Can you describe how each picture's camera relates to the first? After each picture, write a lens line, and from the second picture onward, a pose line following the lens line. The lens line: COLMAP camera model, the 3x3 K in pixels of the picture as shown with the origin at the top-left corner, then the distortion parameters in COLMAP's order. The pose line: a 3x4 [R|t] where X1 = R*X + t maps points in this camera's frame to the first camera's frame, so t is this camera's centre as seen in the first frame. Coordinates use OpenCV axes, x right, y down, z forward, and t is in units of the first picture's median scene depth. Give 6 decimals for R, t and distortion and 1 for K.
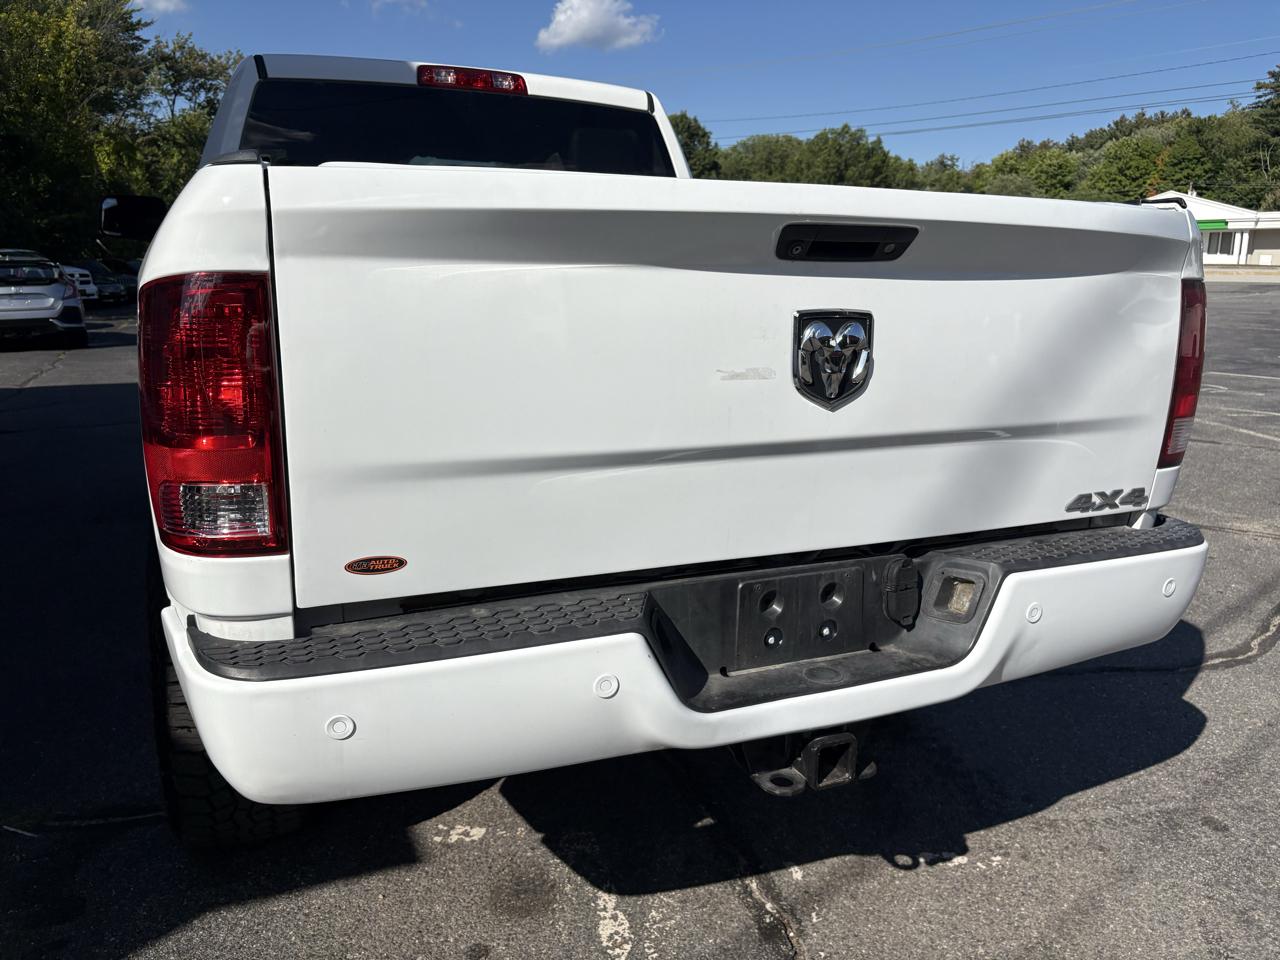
lens RADIAL K [[973.4, 0, 643.3], [0, 973.4, 482.4], [0, 0, 1]] dist [0.037696, -0.031964]
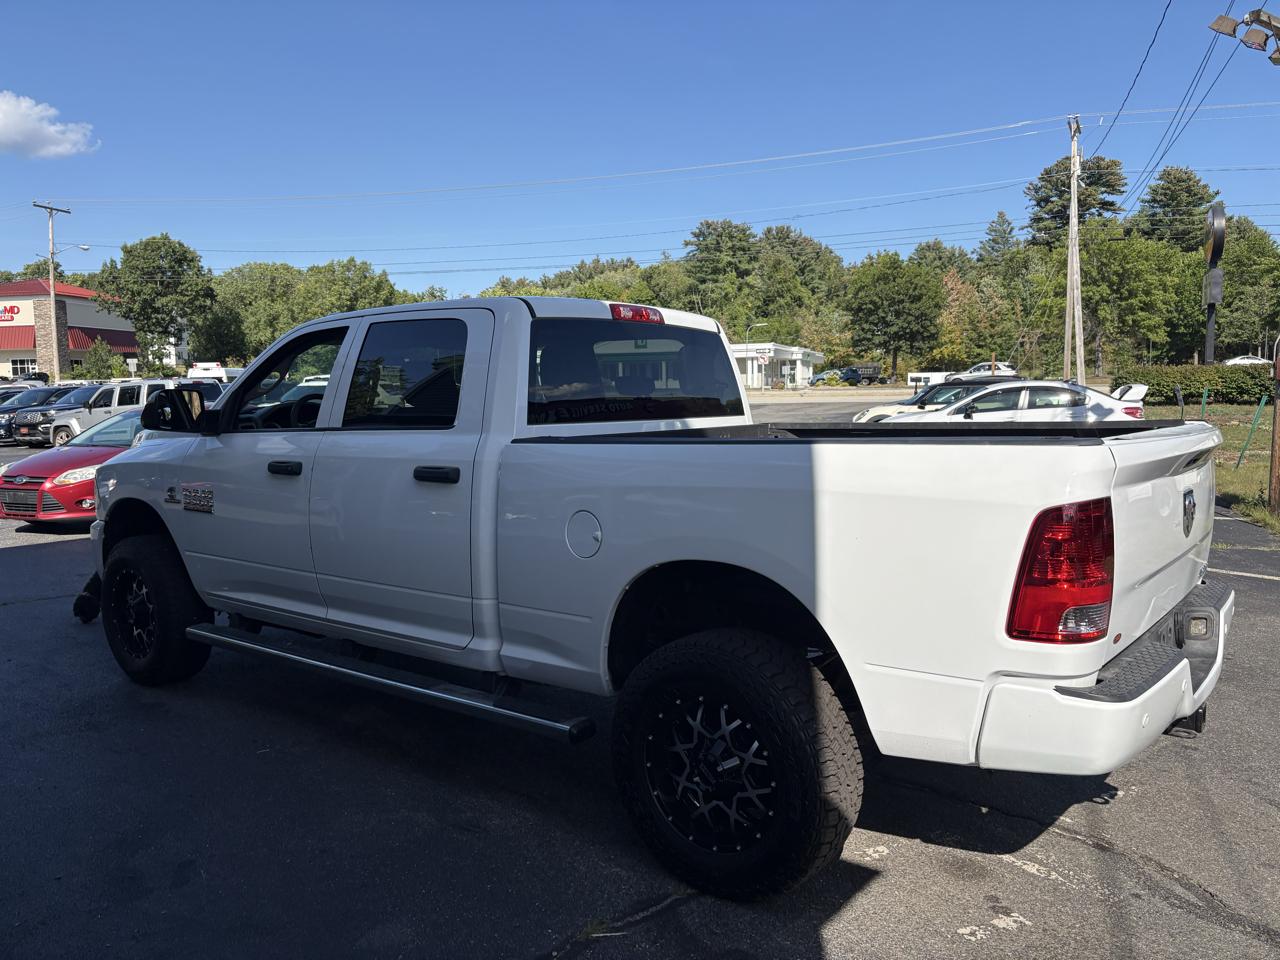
lens RADIAL K [[973.4, 0, 630.8], [0, 973.4, 487.5], [0, 0, 1]] dist [0.037696, -0.031964]
pose [[0.881088, -0.066605, 0.468239, -0.800879], [0.120790, 0.988891, -0.086625, -0.064056], [-0.457268, 0.132883, 0.879345, -0.124078]]
